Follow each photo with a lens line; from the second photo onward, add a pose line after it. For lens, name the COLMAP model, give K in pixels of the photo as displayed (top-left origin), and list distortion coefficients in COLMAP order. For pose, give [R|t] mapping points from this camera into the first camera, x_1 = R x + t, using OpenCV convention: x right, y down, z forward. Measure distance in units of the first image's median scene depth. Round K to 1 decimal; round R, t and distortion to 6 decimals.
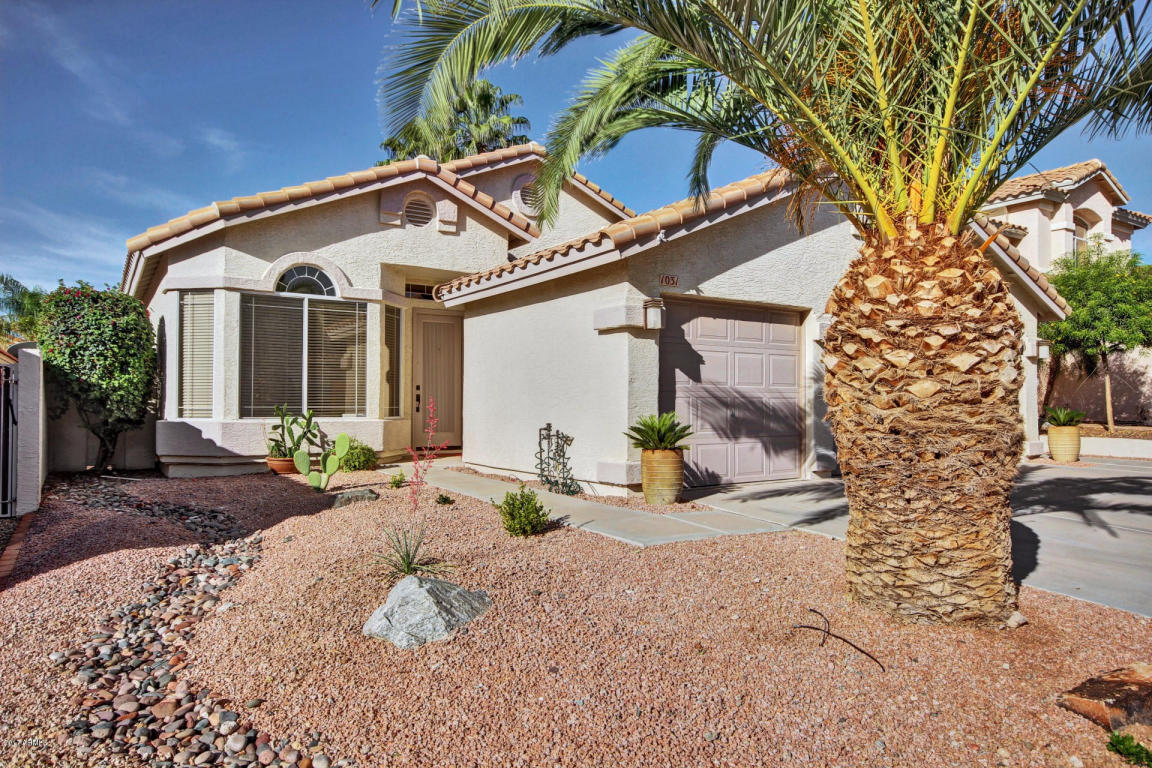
lens RADIAL K [[741.6, 0, 576.0], [0, 741.6, 384.0], [0, 0, 1]] dist [0.000081, -0.000213]
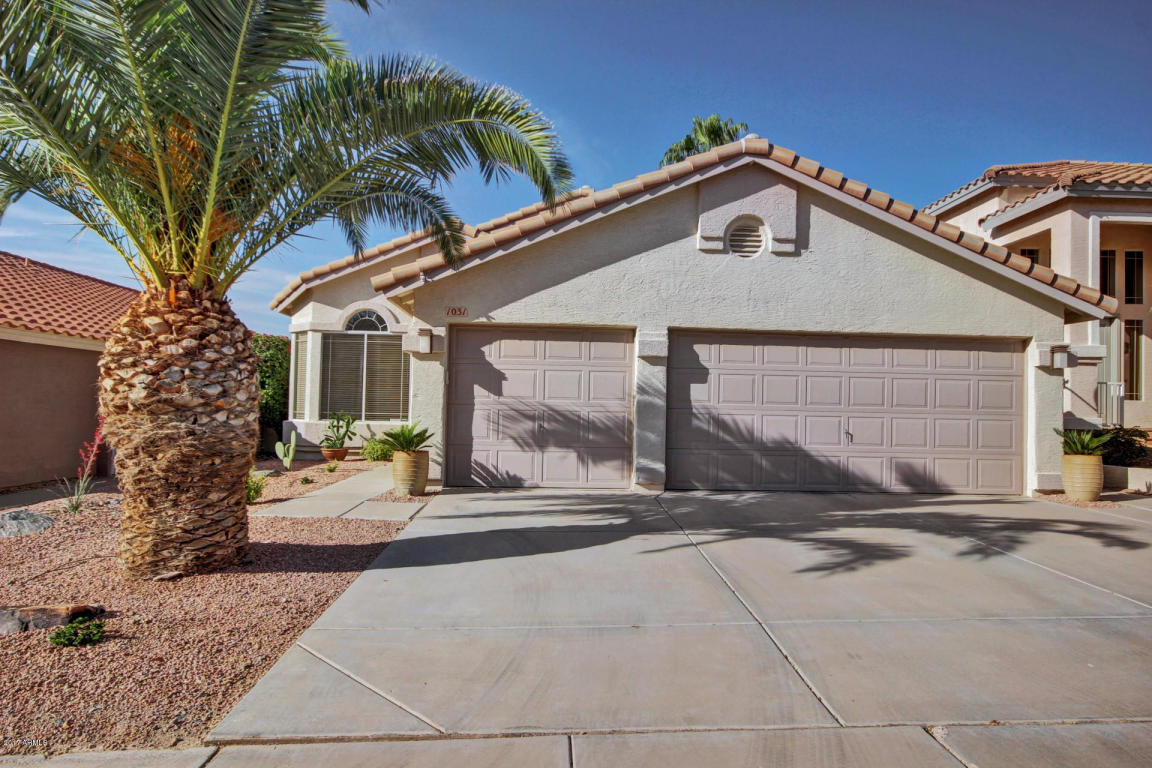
lens RADIAL K [[691.7, 0, 576.0], [0, 691.7, 384.0], [0, 0, 1]] dist [-0.028489, 0.000004]
pose [[0.857585, -0.005504, -0.514312, 0.738854], [-0.003165, 0.999867, -0.015978, -0.004360], [0.514332, 0.015330, 0.857454, 0.121808]]
